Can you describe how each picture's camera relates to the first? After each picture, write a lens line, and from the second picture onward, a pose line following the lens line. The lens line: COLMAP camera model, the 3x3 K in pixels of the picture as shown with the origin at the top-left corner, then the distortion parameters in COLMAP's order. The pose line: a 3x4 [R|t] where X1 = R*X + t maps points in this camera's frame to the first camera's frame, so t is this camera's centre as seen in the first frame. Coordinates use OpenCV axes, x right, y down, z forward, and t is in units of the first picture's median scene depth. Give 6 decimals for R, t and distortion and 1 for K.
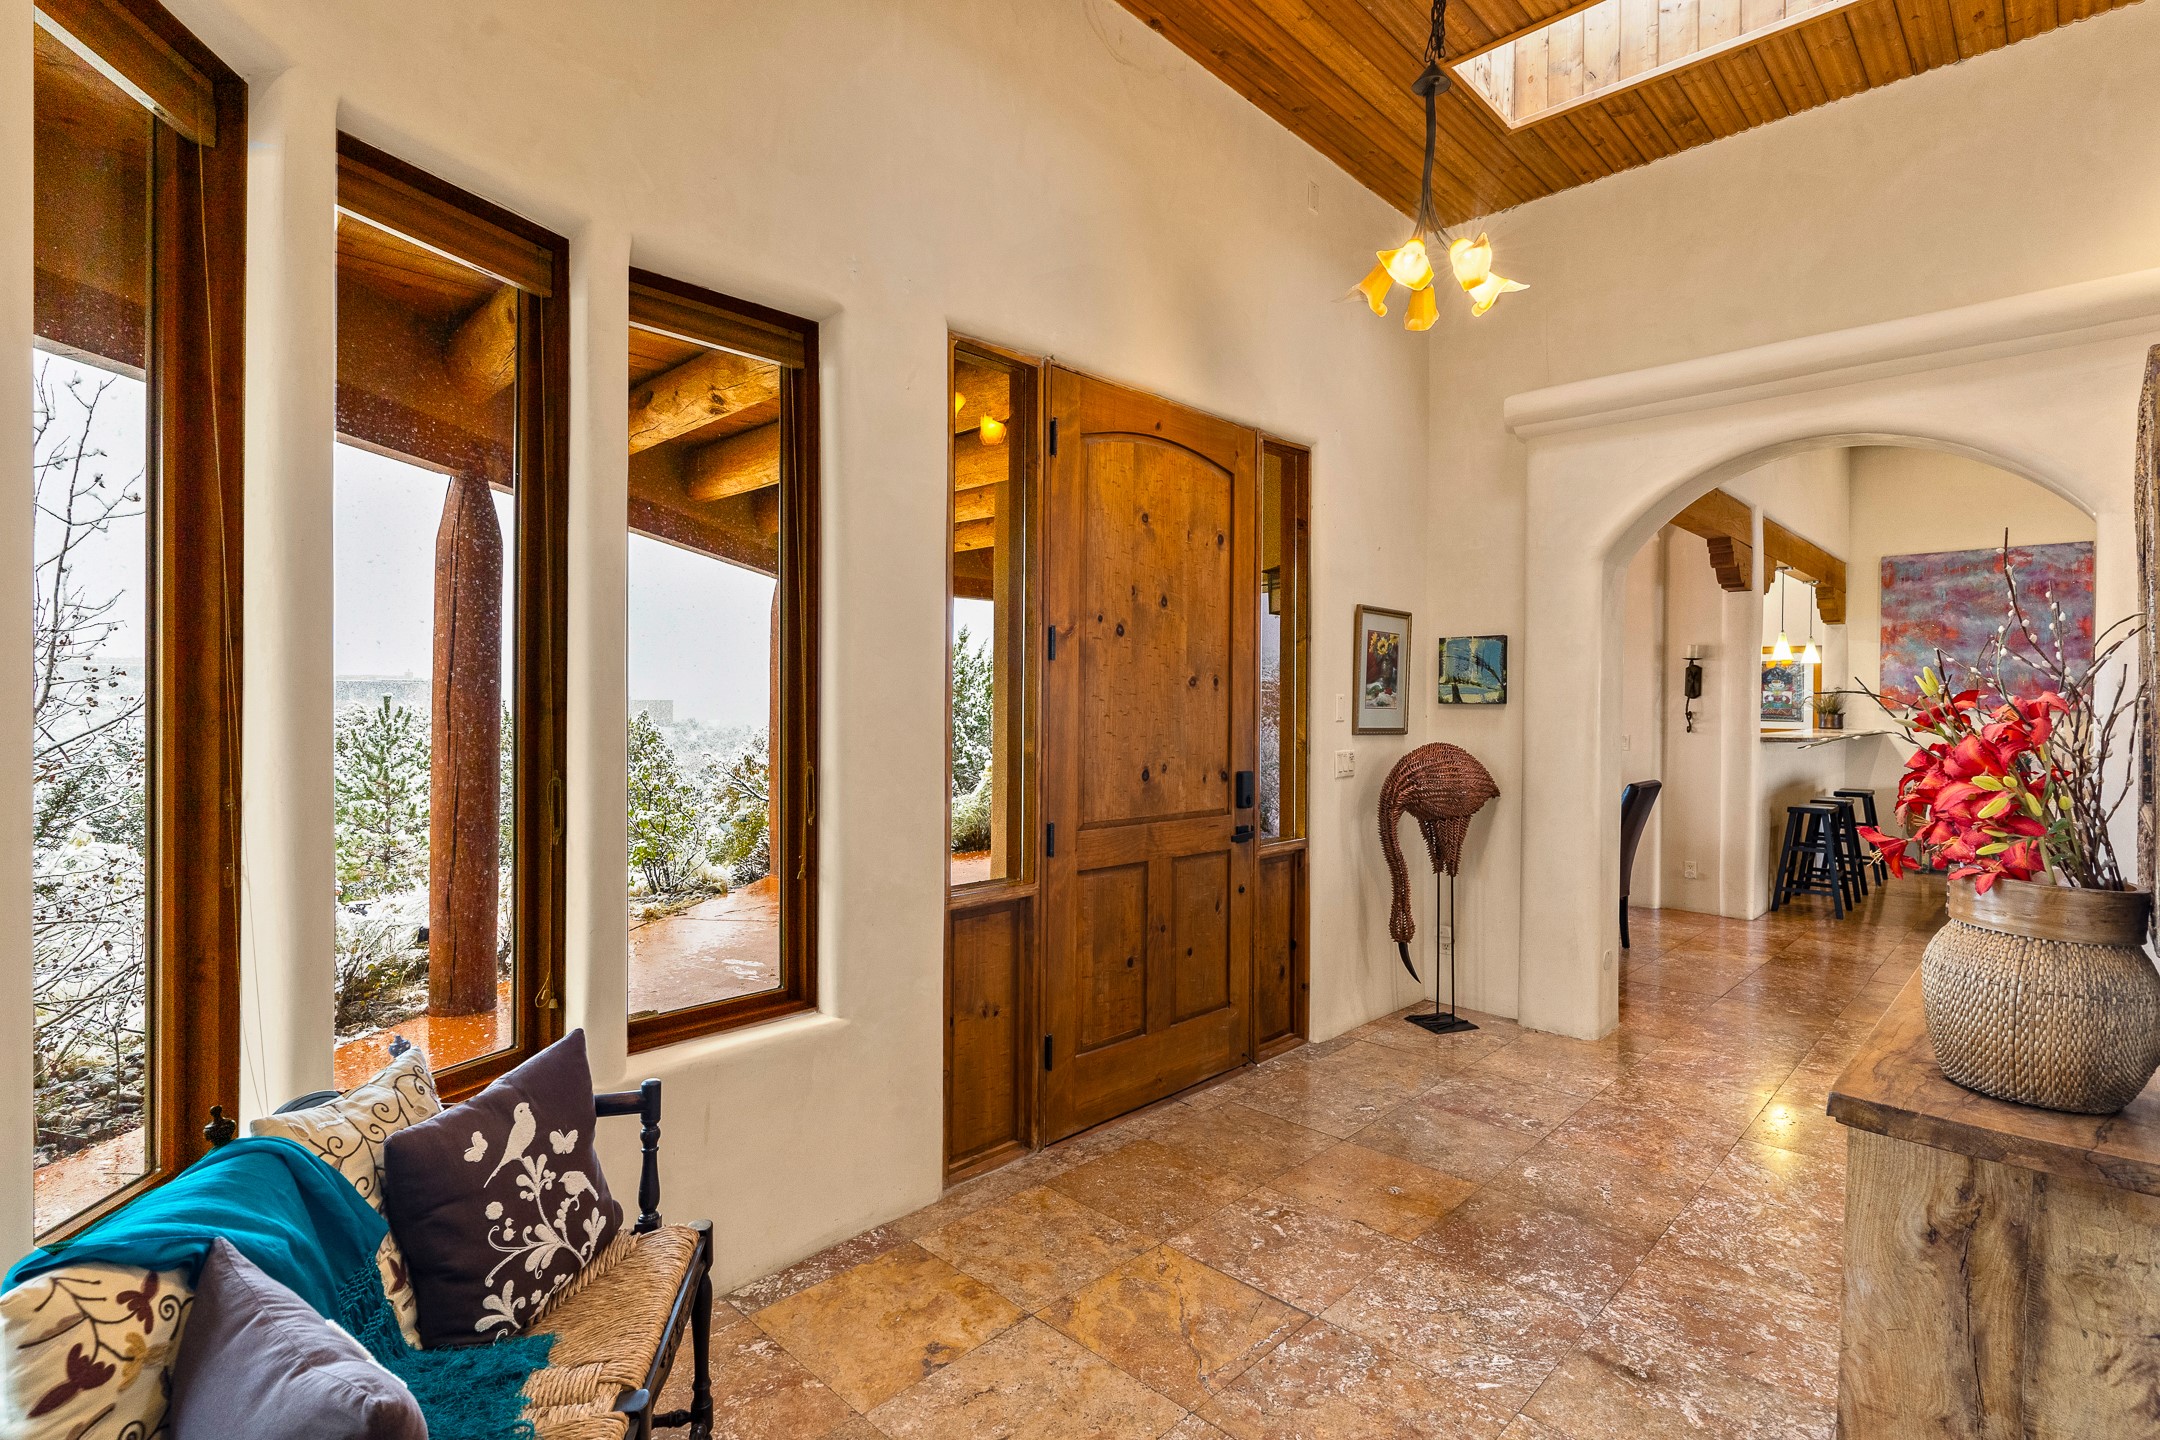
lens RADIAL K [[1060.2, 0, 1077.1], [0, 1060.2, 713.4], [0, 0, 1]] dist [0.001891, 0.000054]
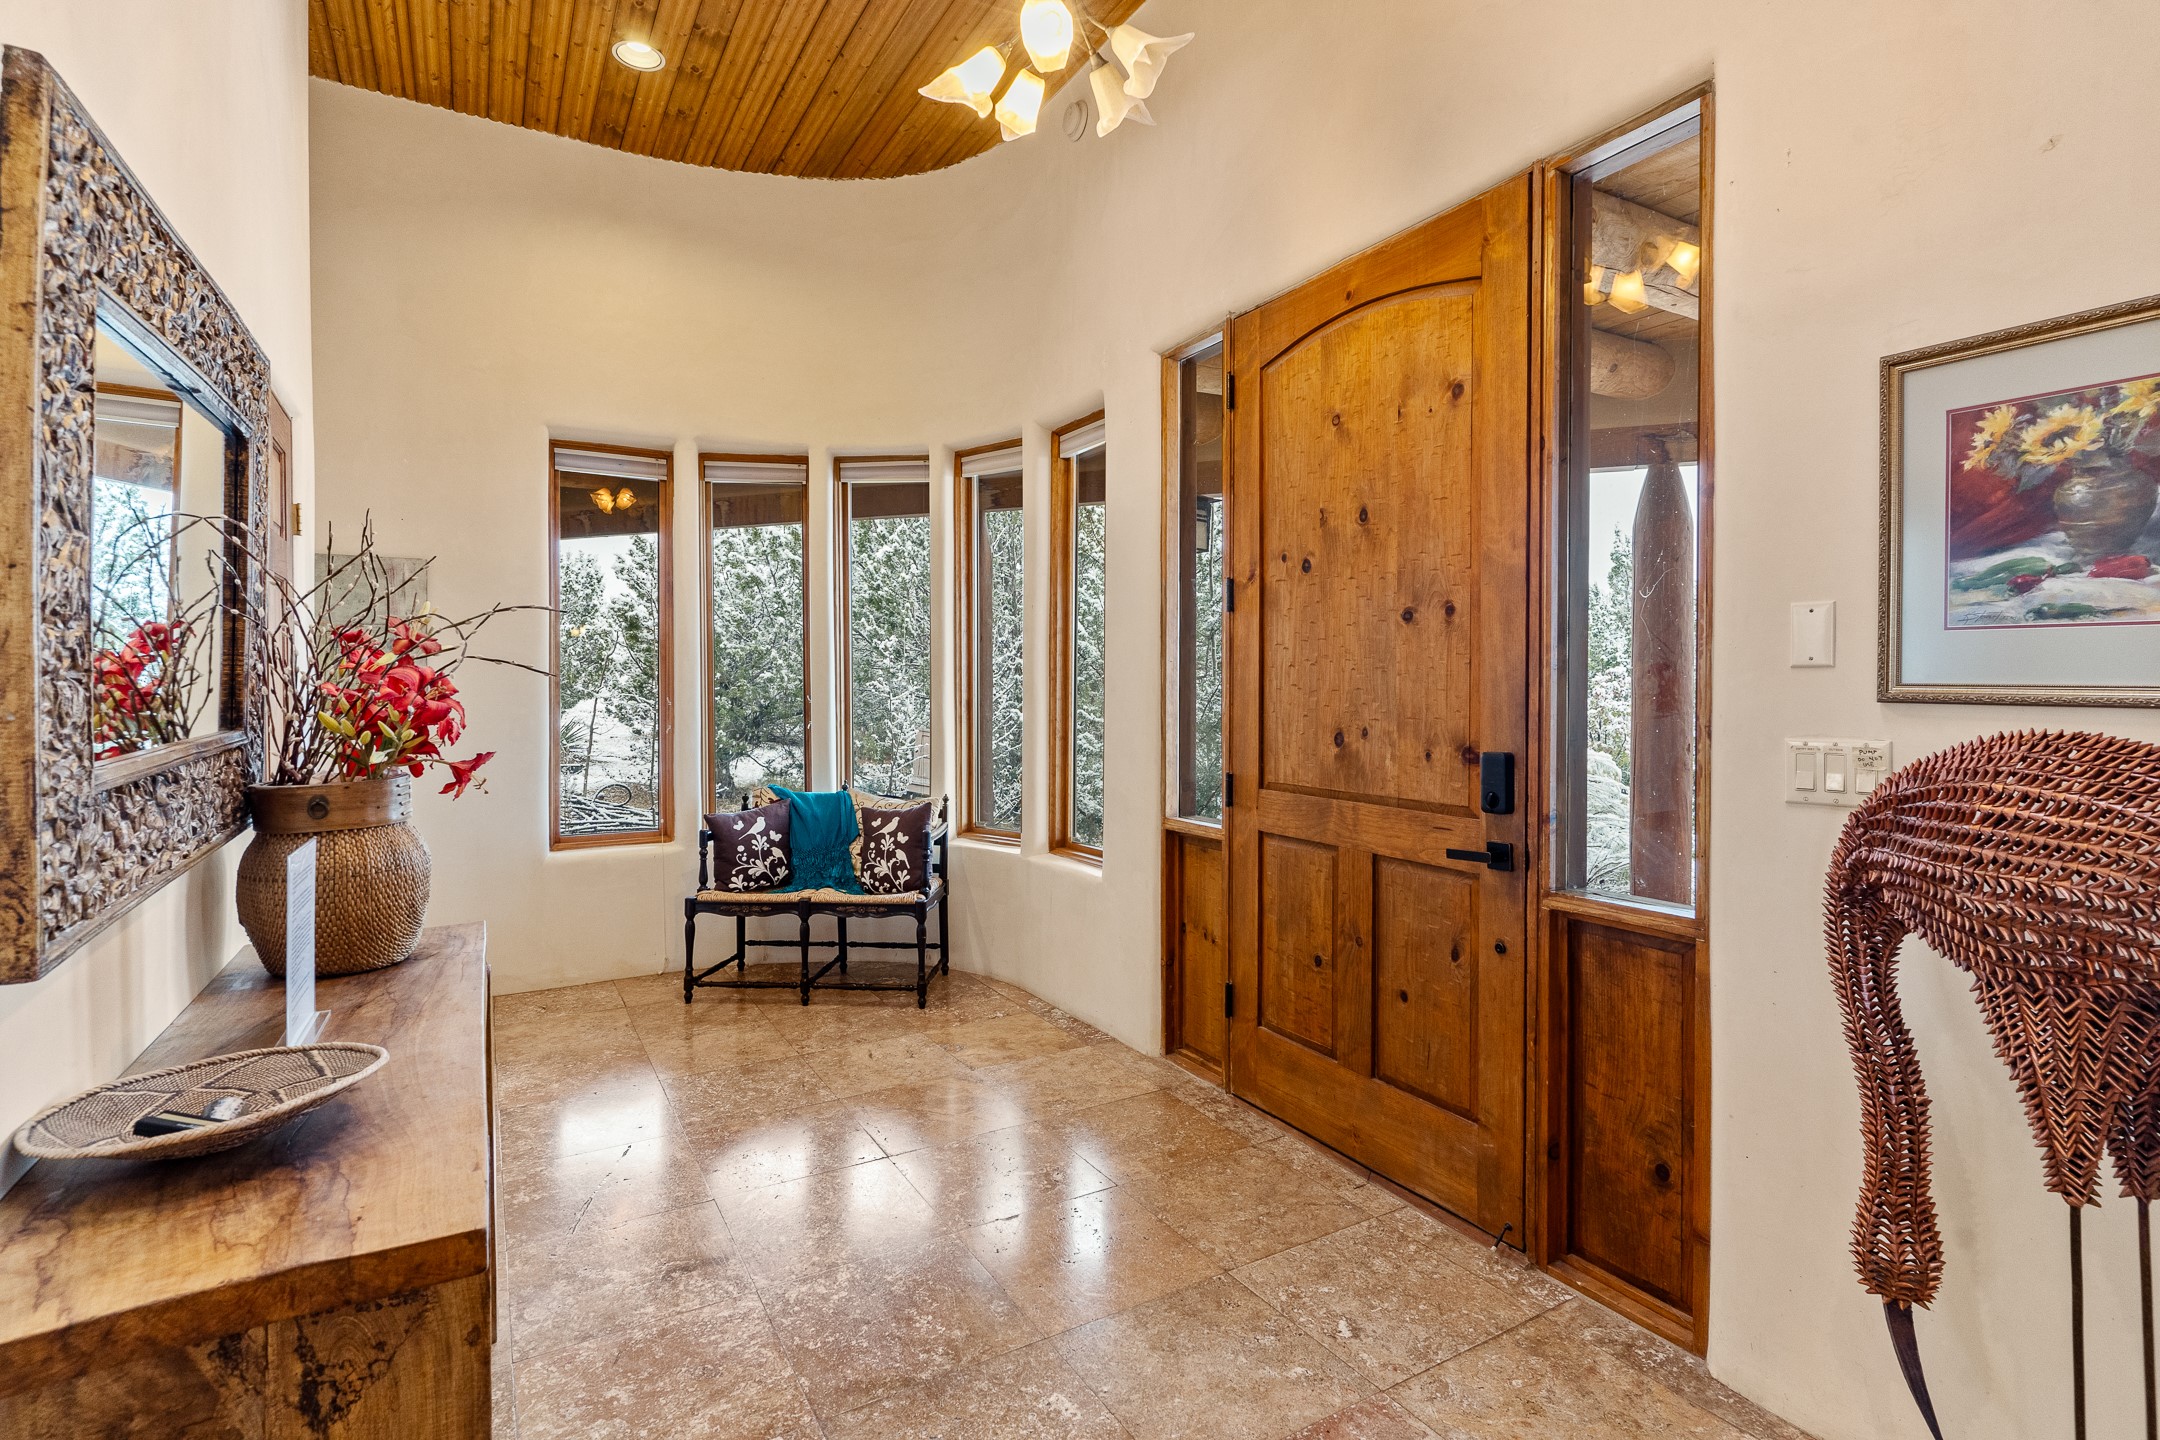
lens RADIAL K [[1040.1, 0, 1080.0], [0, 1040.1, 685.9], [0, 0, 1]] dist [0.000500, 0.000083]
pose [[-0.277577, -0.005050, -0.960690, 0.845193], [-0.008691, 0.999958, -0.002745, 0.021526], [0.960664, 0.007587, -0.277609, 0.994228]]
